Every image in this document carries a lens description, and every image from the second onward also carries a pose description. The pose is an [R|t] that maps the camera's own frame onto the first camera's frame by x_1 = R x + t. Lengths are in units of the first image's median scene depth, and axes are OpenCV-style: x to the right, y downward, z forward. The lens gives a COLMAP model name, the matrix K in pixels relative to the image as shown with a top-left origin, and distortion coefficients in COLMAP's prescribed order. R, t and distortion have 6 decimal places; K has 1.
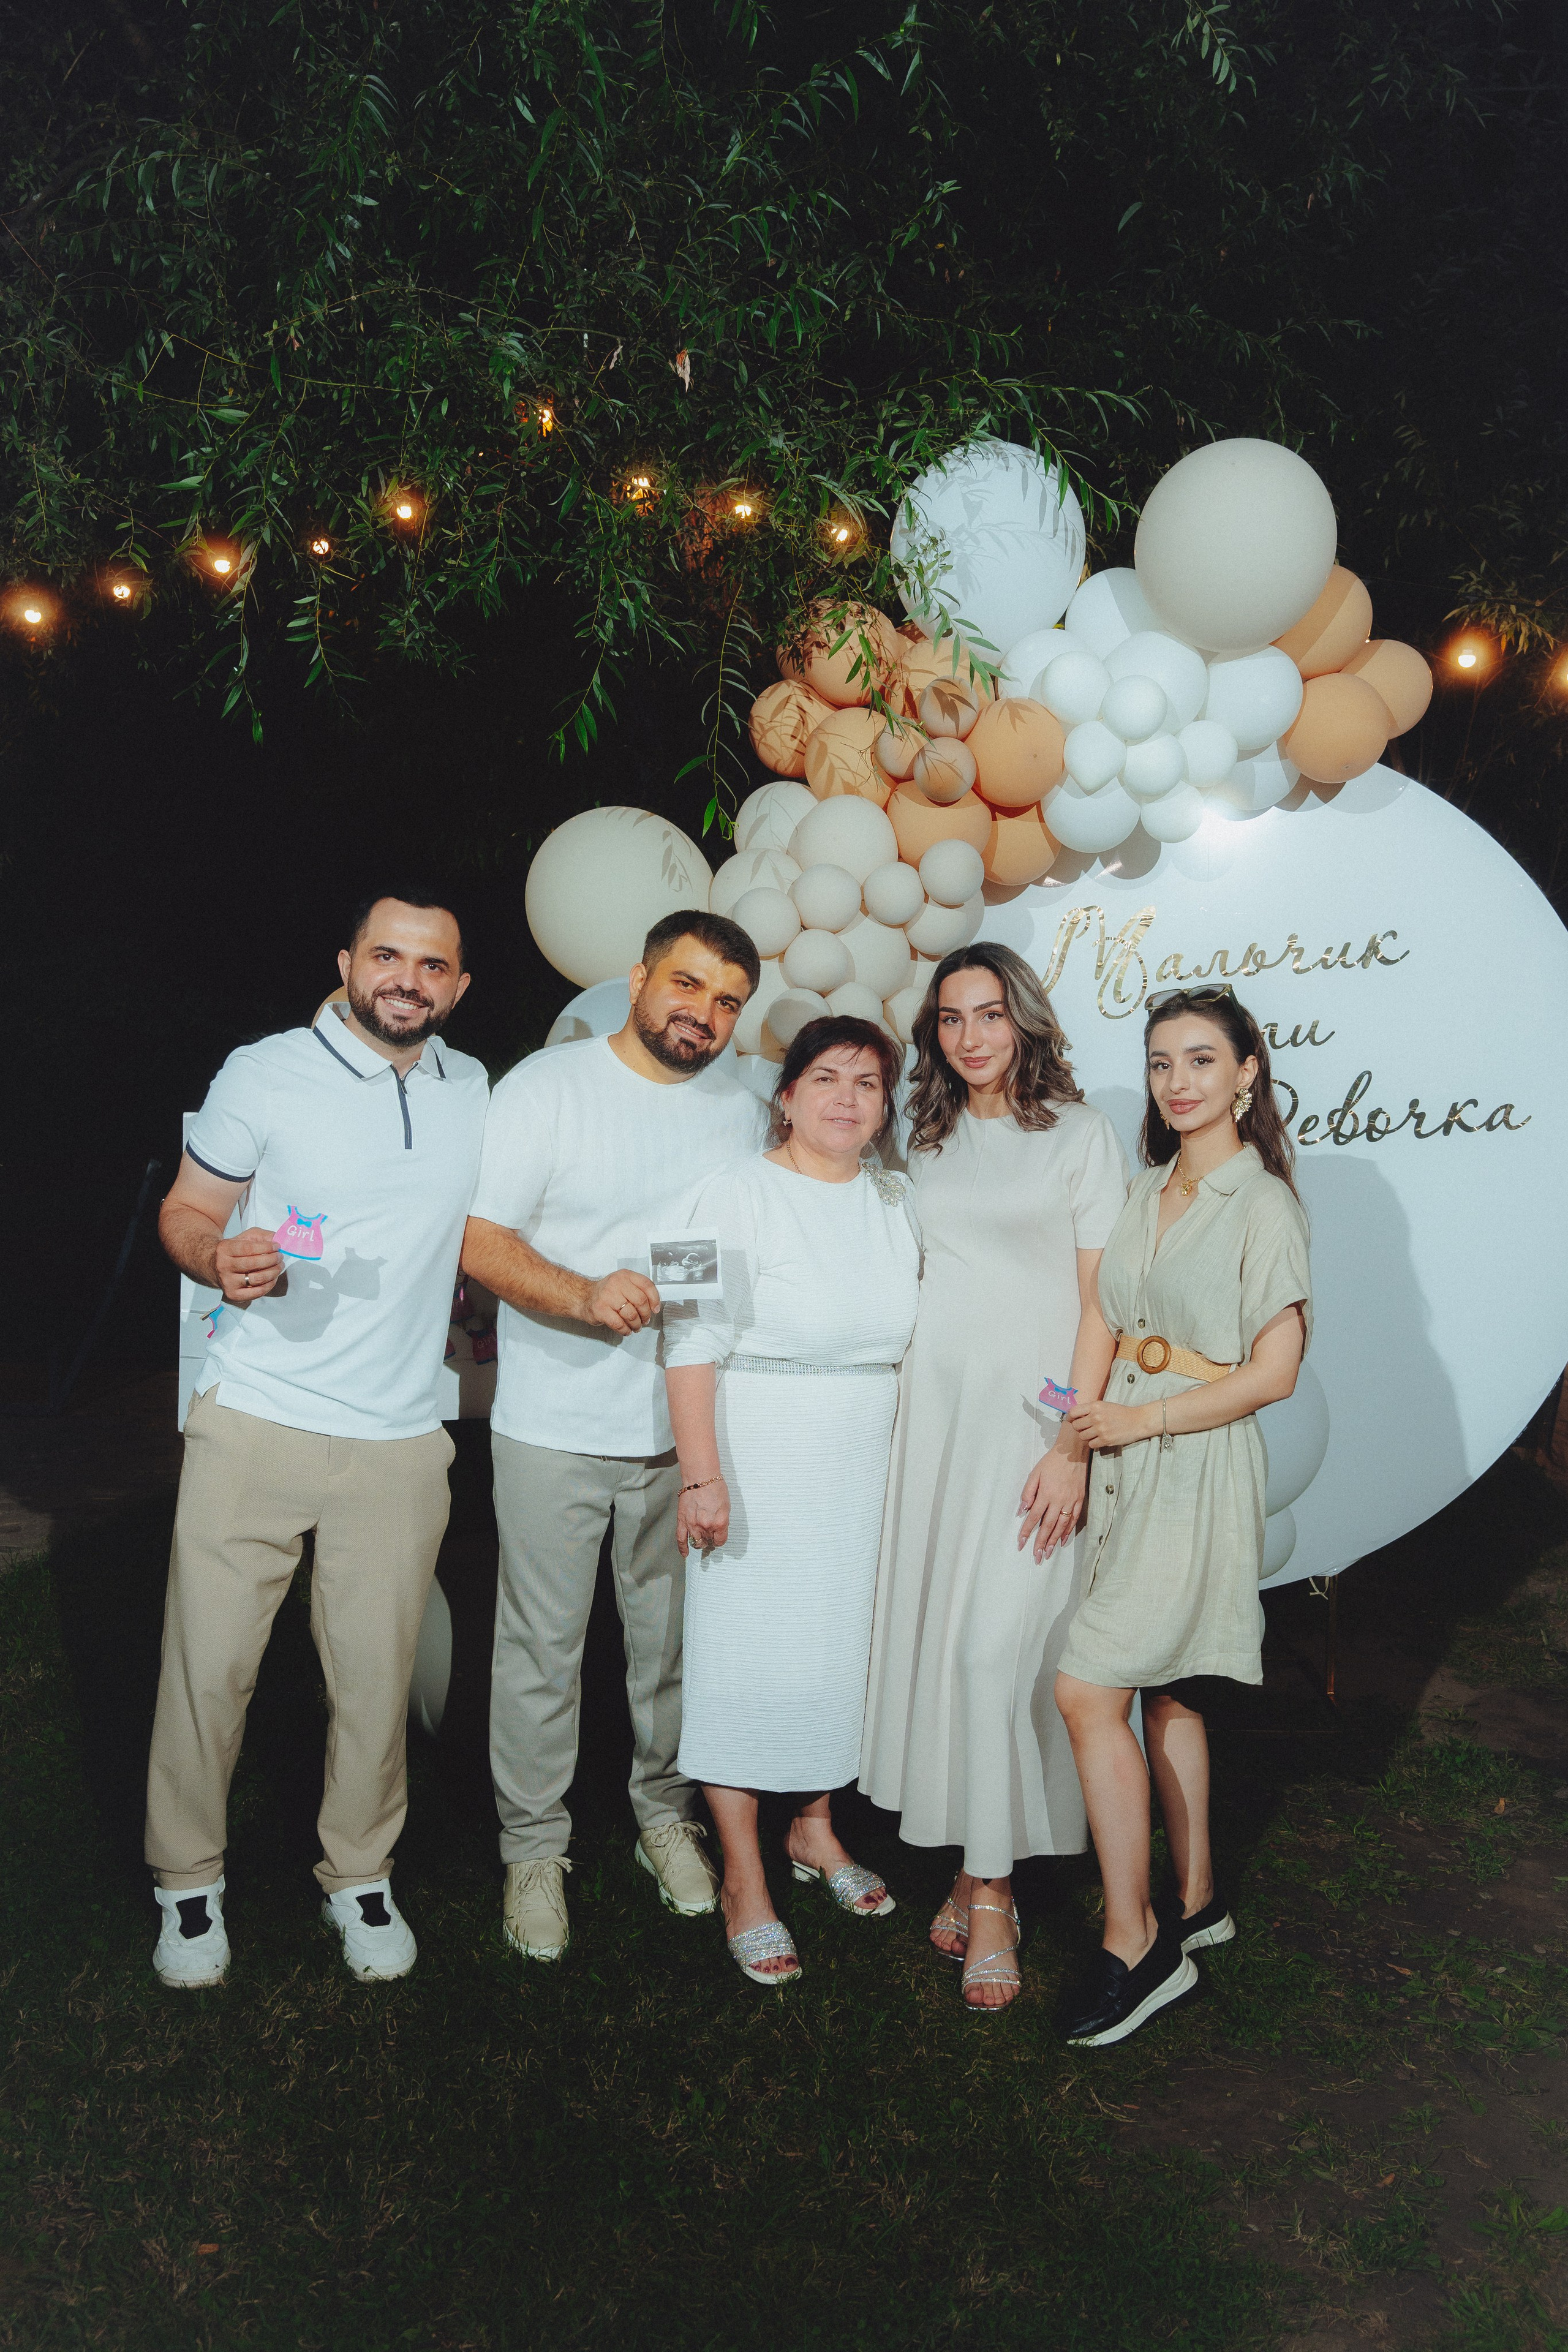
lens RADIAL K [[1748.2, 0, 801.1], [0, 1748.2, 1165.0], [0, 0, 1]] dist [0.011559, -0.019458]
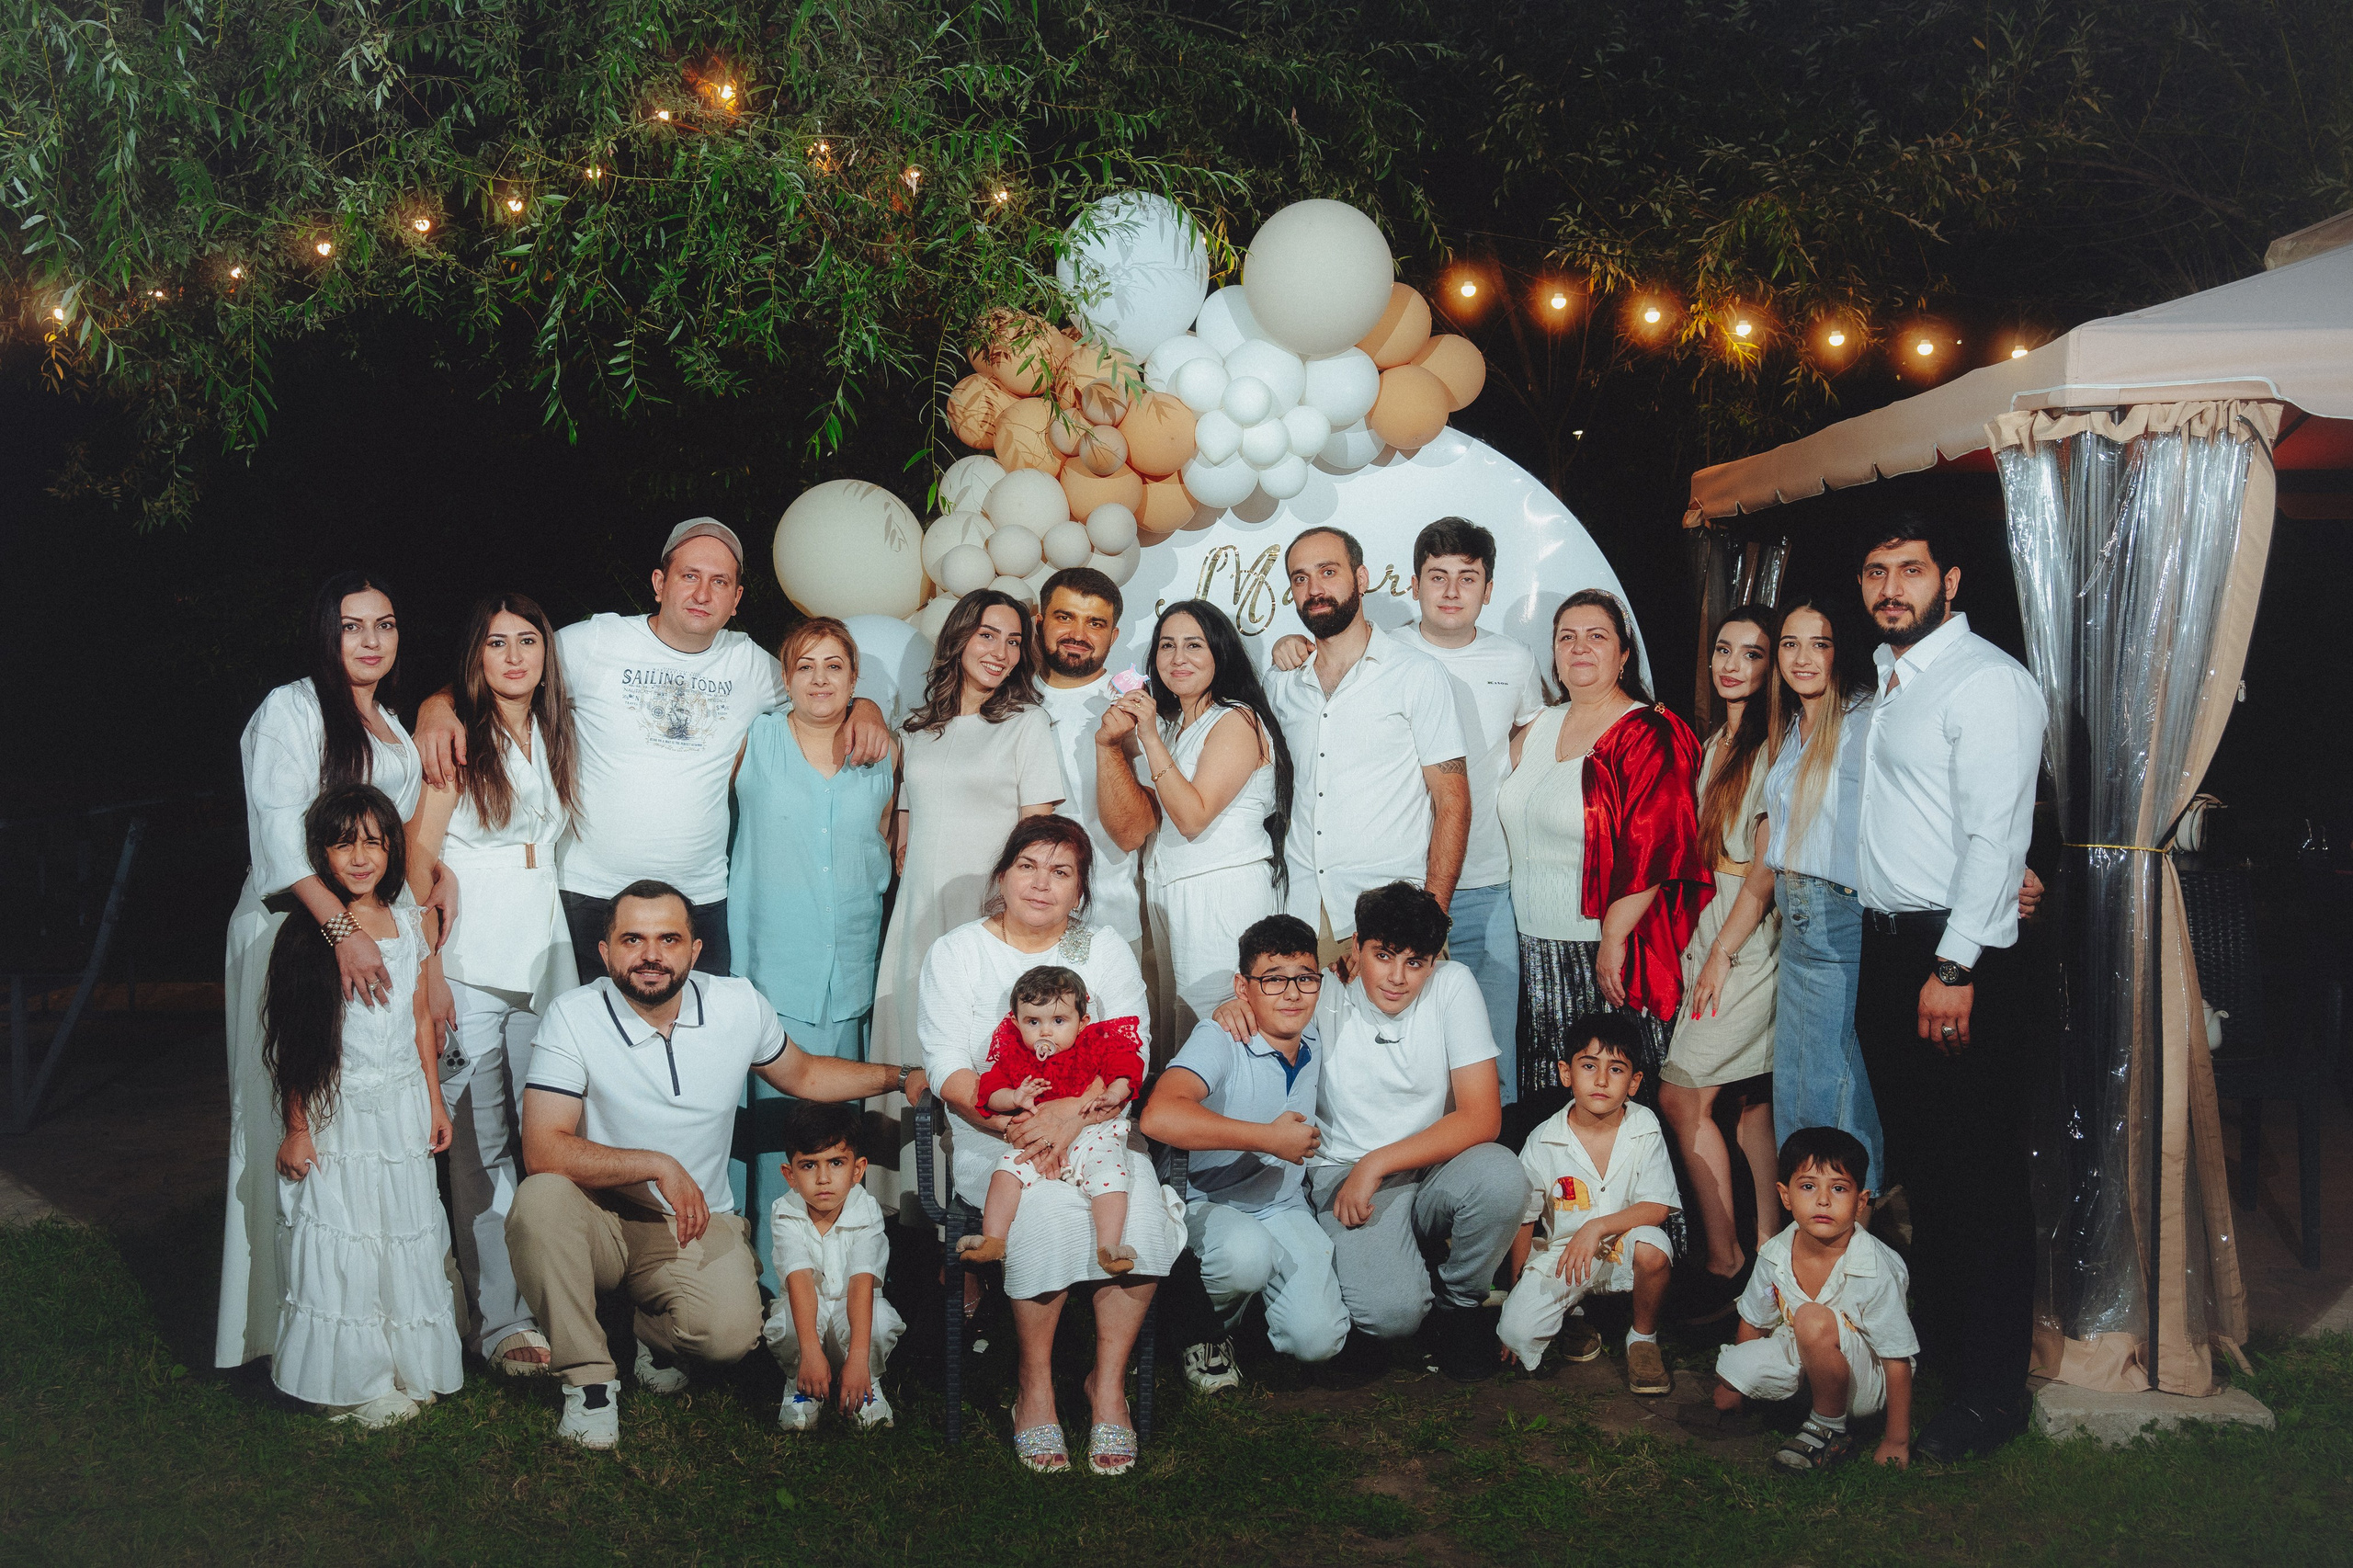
lens RADIAL K [[2134.1, 0, 1088.9], [0, 2134.1, 717.7], [0, 0, 1]] dist [-0.006125, 0.000000]
pose [[0.997017, -0.029707, 0.071232, -0.046811], [0.031815, 0.999083, -0.028644, 0.015680], [-0.070315, 0.030824, 0.997048, -0.554231]]
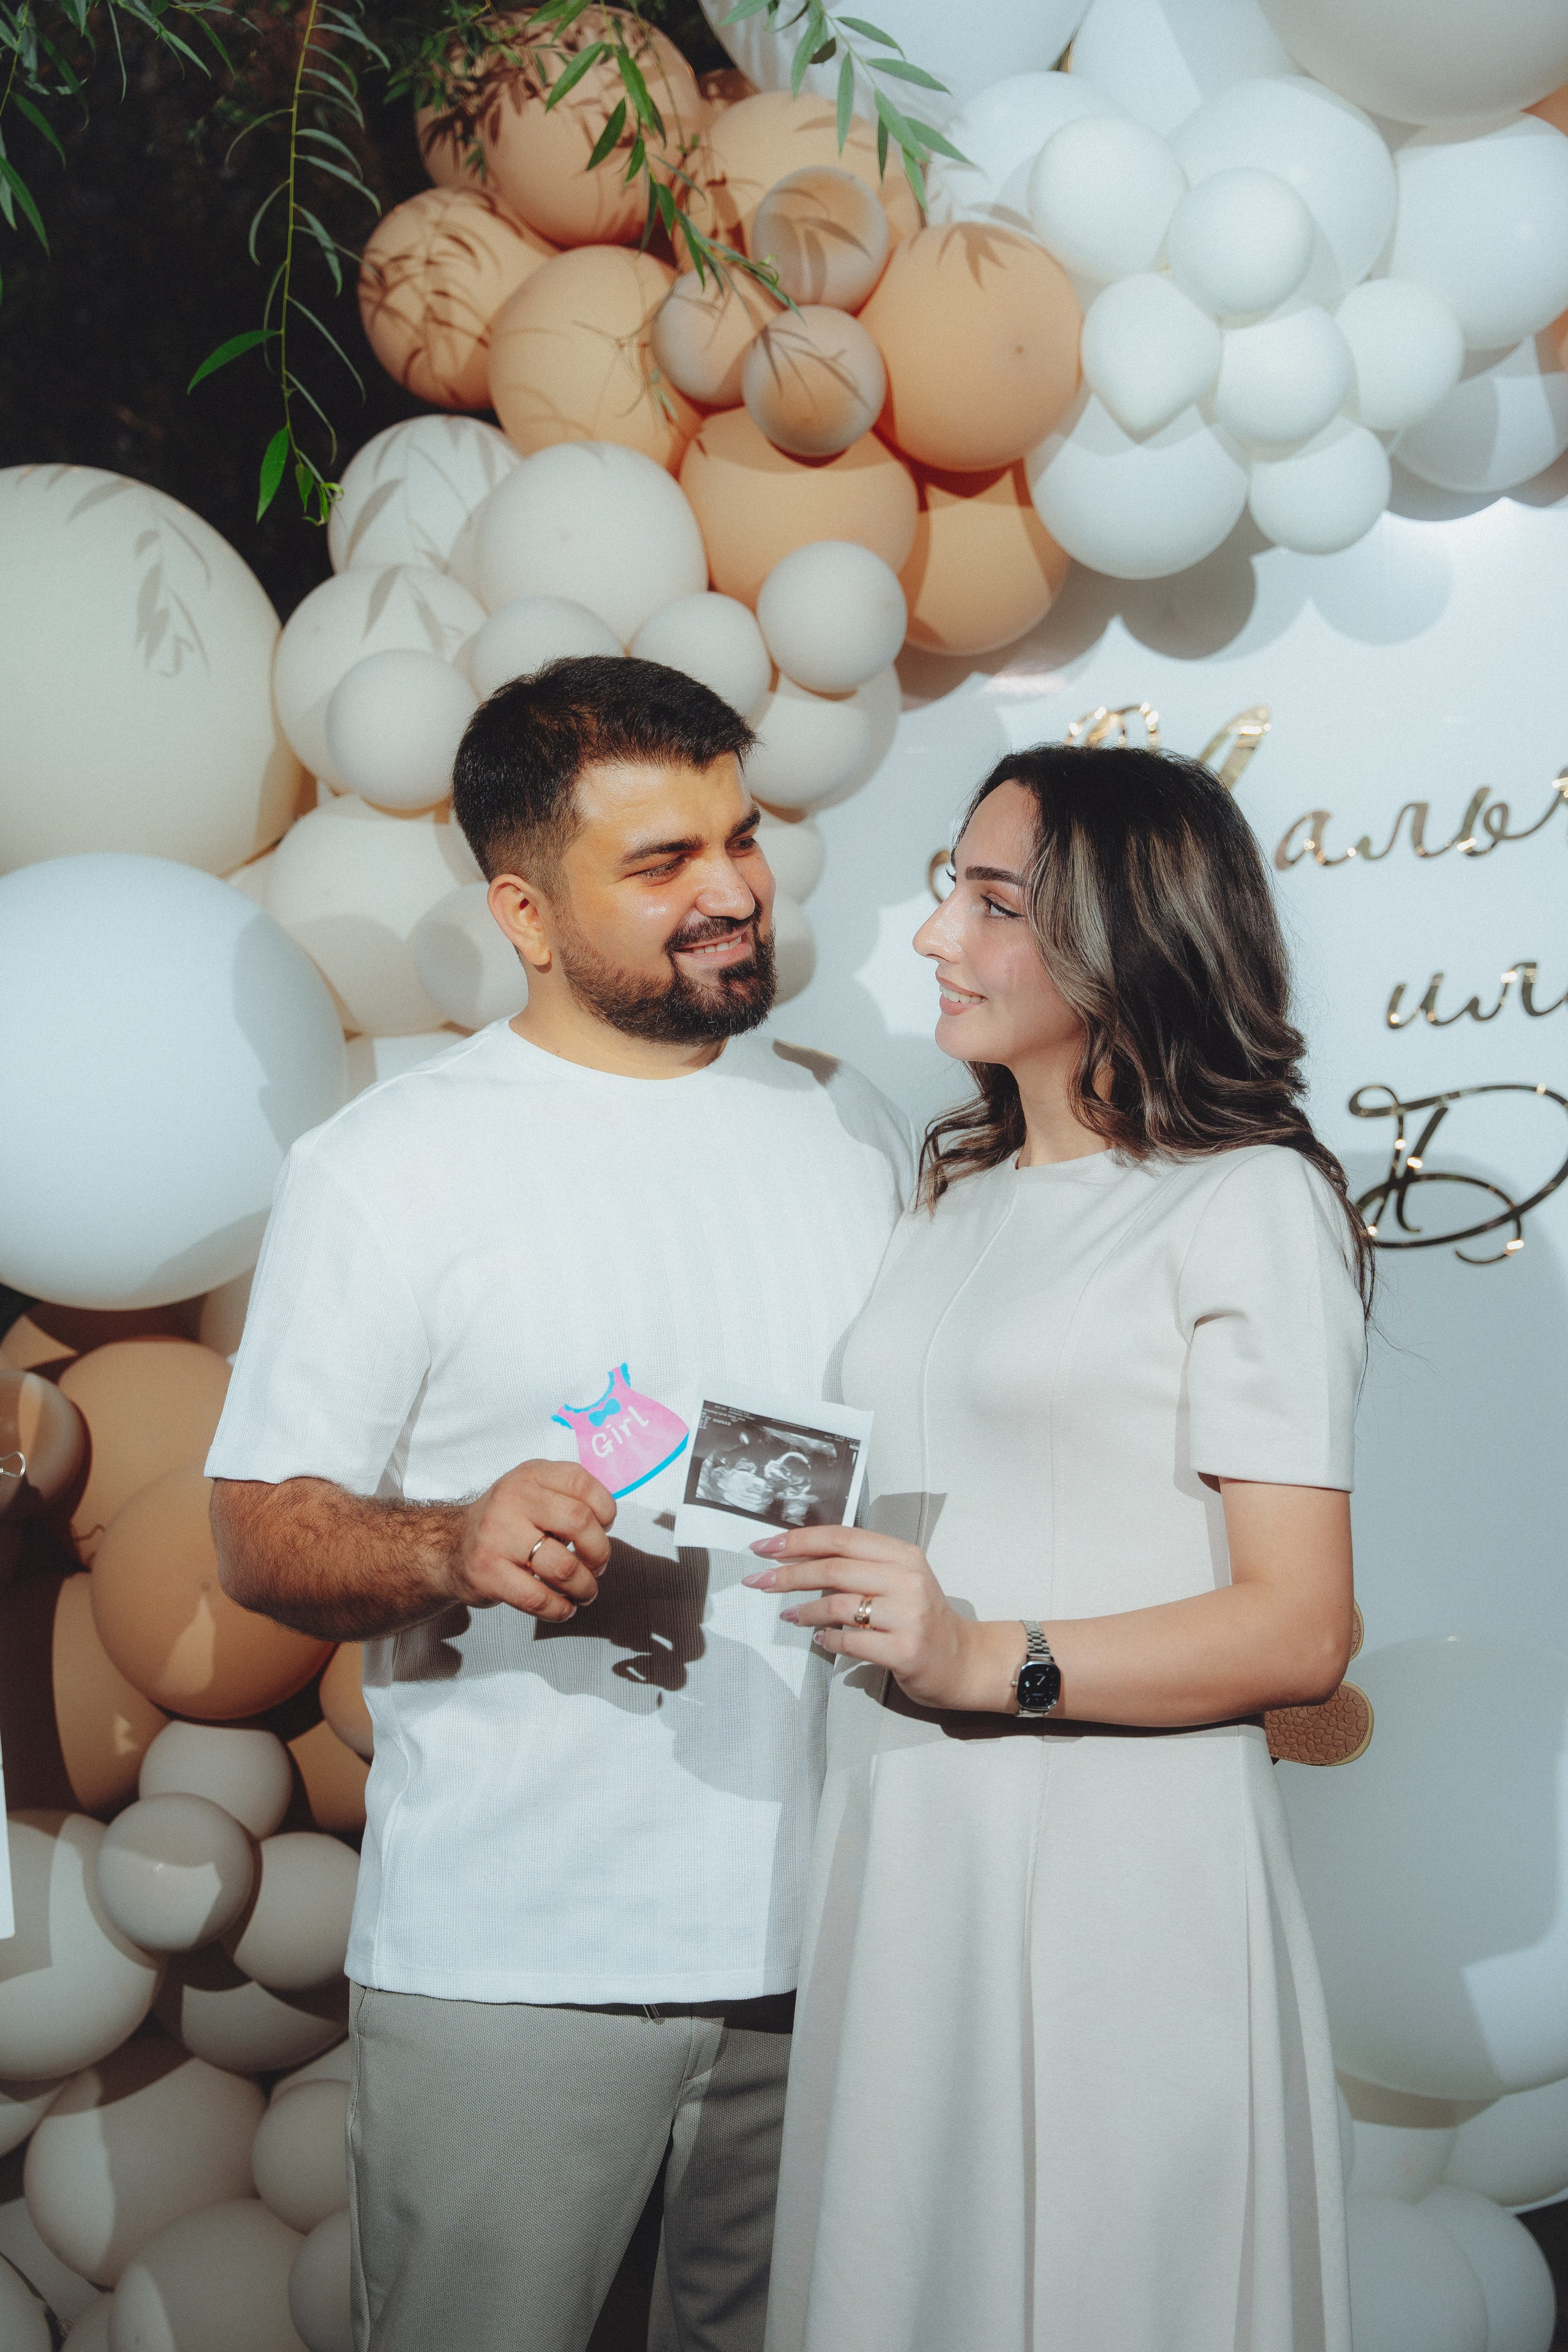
lens RADIAL K [[3415.3, 0, 799.2], [0, 3415.3, 1189.4], [0, 0, 1]] dist [0.066255, 0.000000]
pose [[0.994859, -0.012041, 0.100549, -0.010125], [0.015308, 0.999377, -0.031788, 0.004002], [-0.100104, 0.033164, 0.994424, 0.150941]]
